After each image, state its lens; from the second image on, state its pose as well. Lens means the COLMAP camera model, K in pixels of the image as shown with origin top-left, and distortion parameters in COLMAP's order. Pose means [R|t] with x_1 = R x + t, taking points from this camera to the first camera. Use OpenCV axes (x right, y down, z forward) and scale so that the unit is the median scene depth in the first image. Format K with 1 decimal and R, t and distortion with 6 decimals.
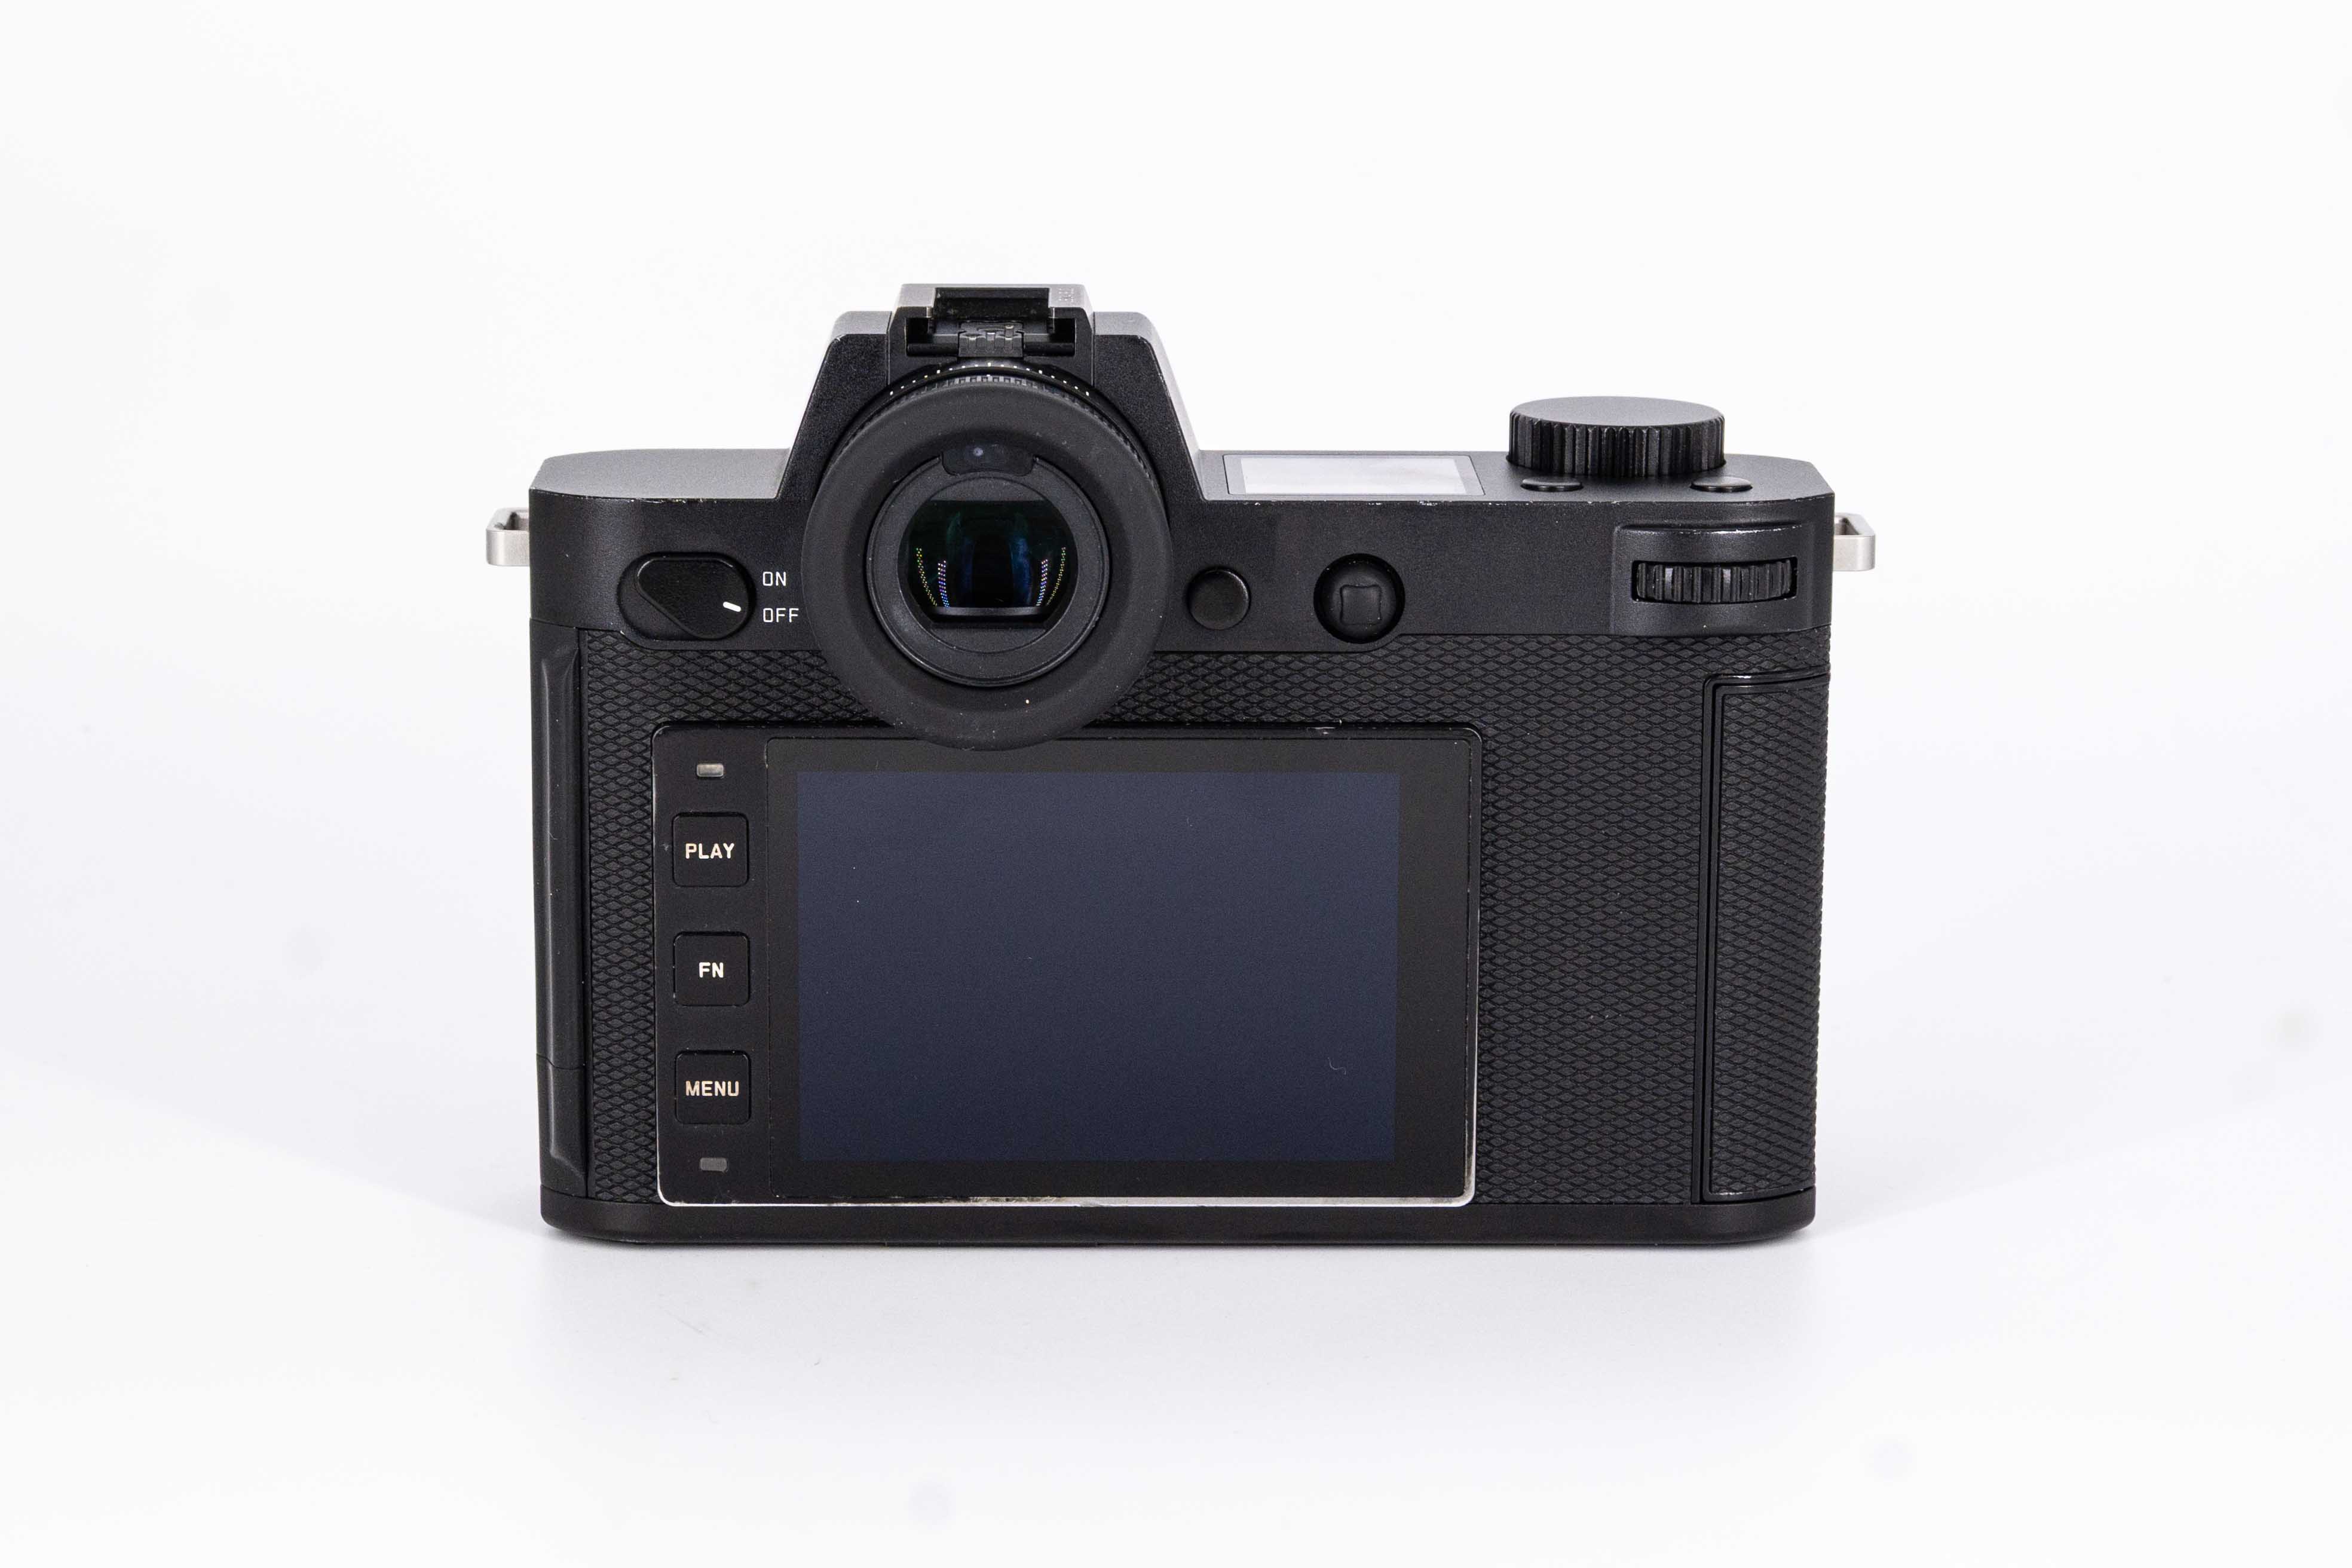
lens RADIAL K [[6607.2, 0, 1176.3], [0, 6607.2, 782.7], [0, 0, 1]] dist [-0.511424, 0.000000]
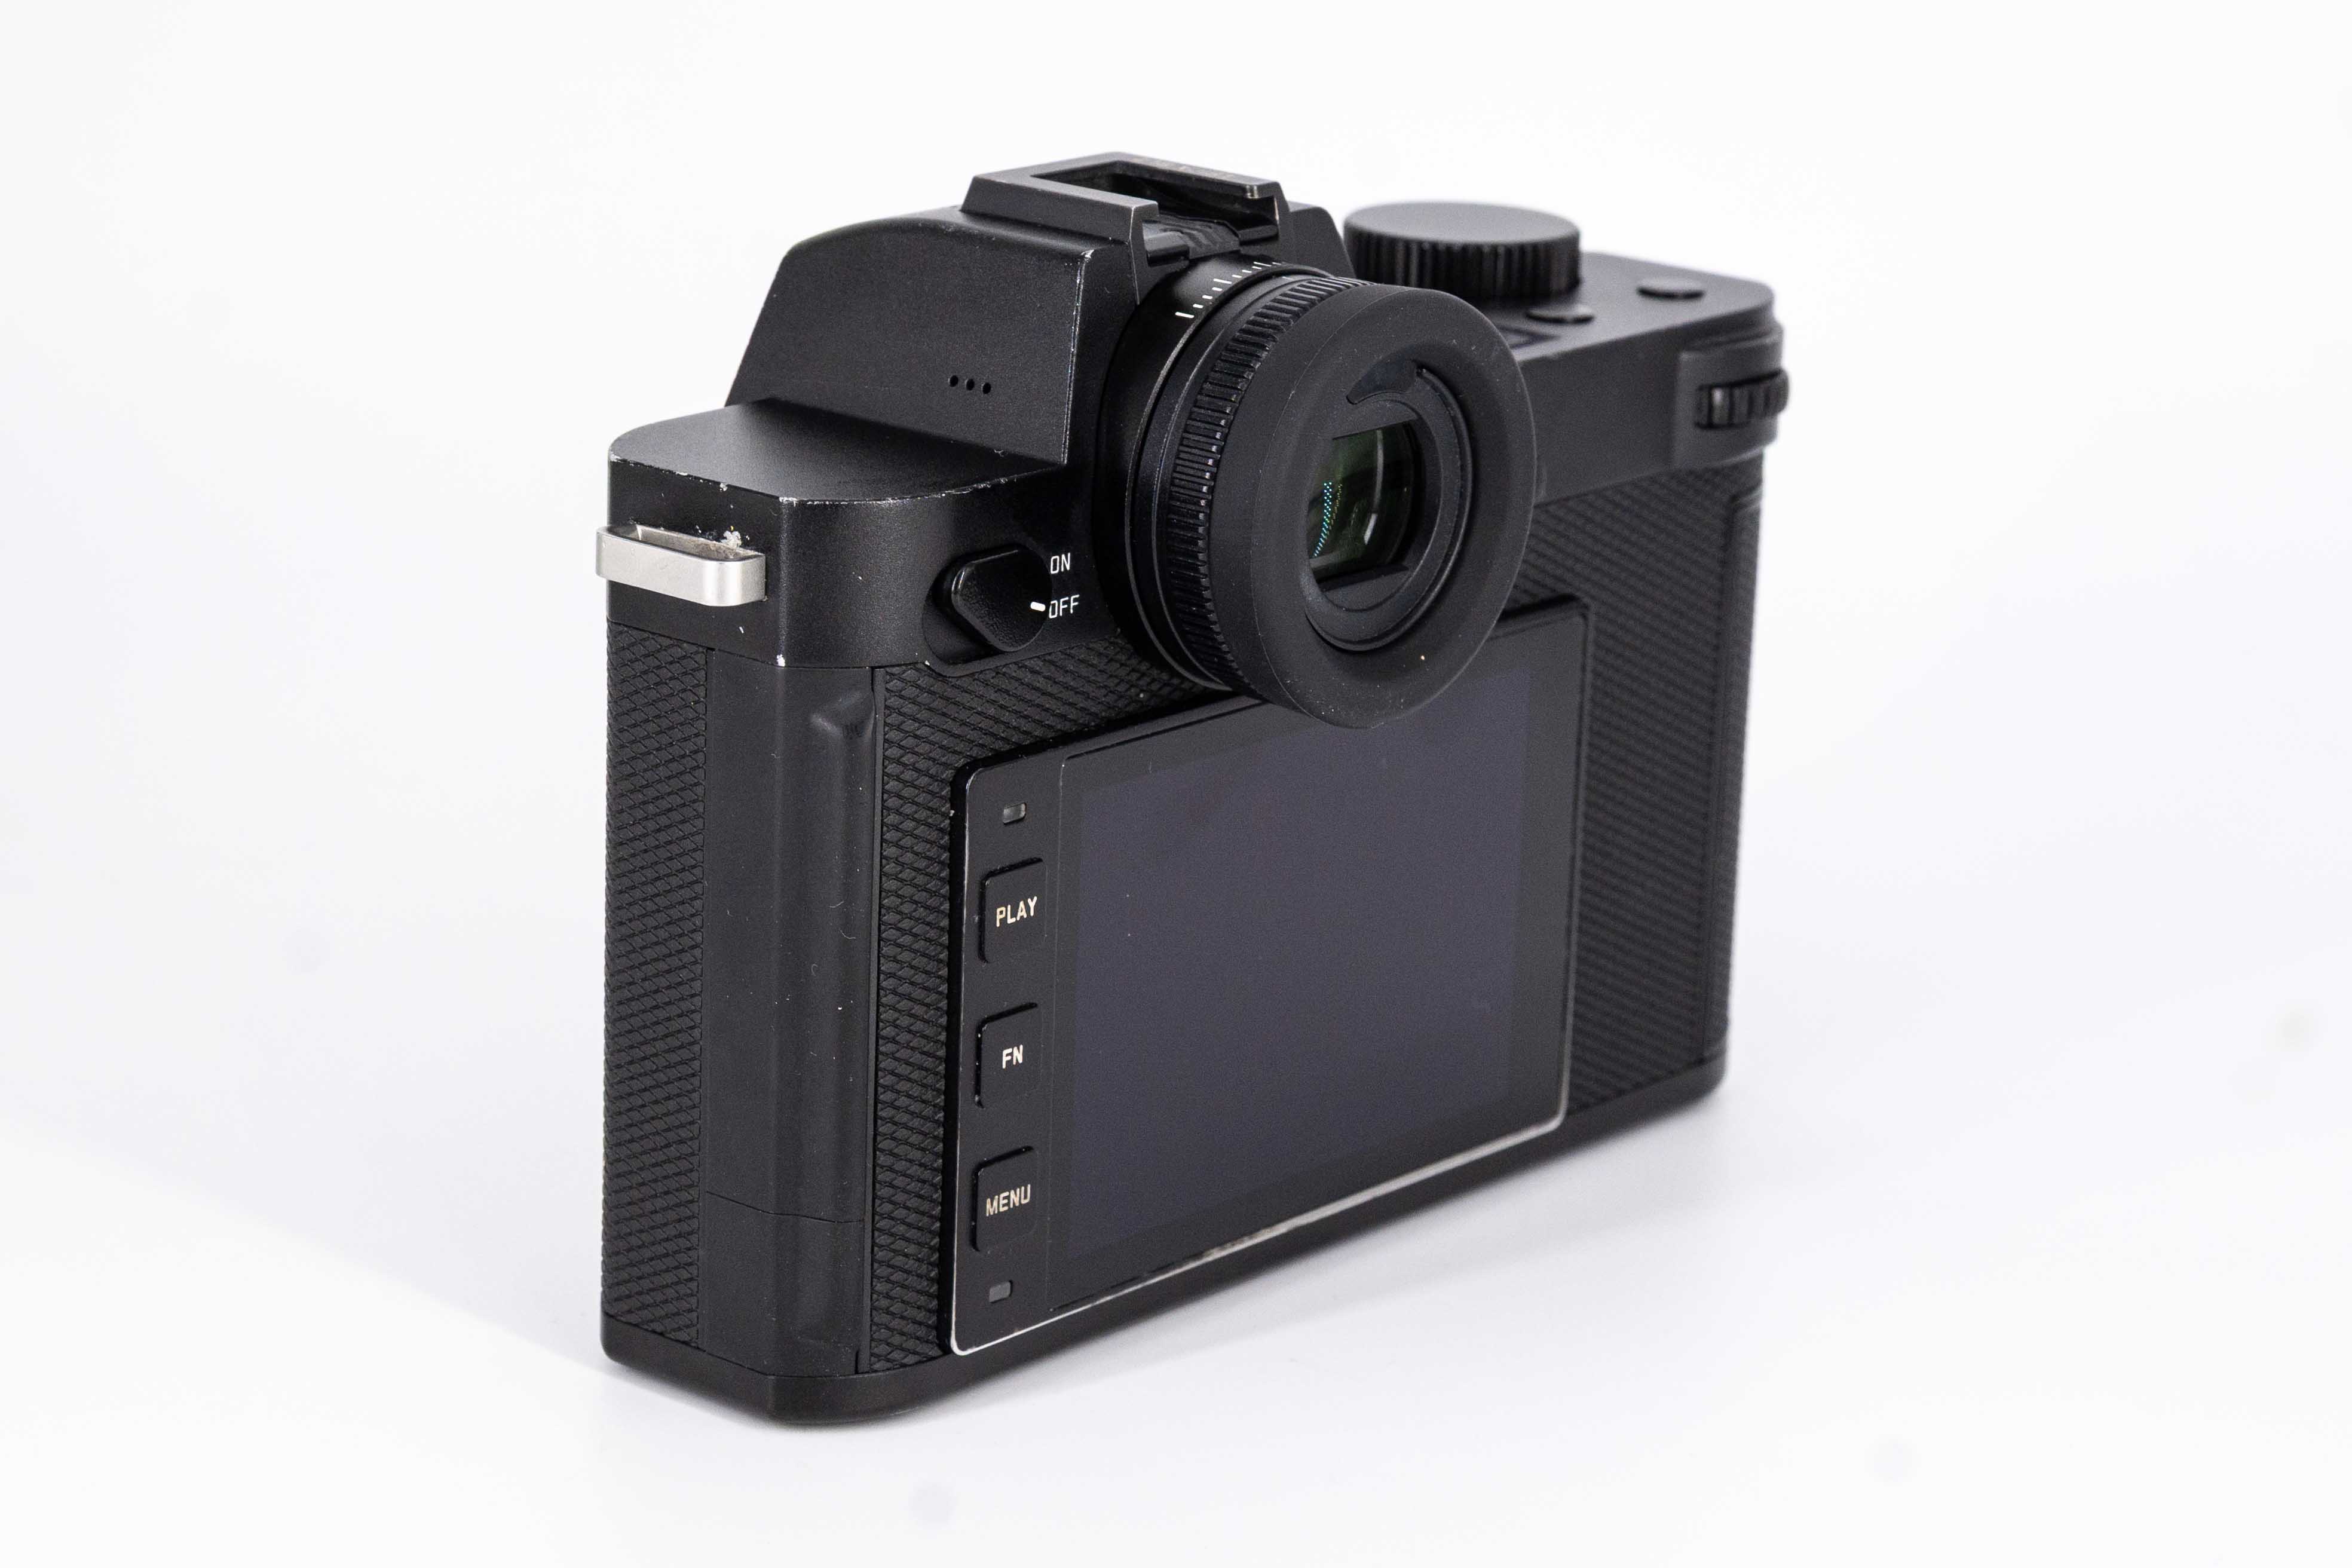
lens RADIAL K [[6607.2, 0, 1175.8], [0, 6607.2, 785.5], [0, 0, 1]] dist [-0.511424, 0.000000]
pose [[0.664632, -0.192173, 0.722034, -0.633707], [0.120121, 0.981270, 0.150598, -0.123092], [-0.737451, -0.013361, 0.675268, 0.444485]]
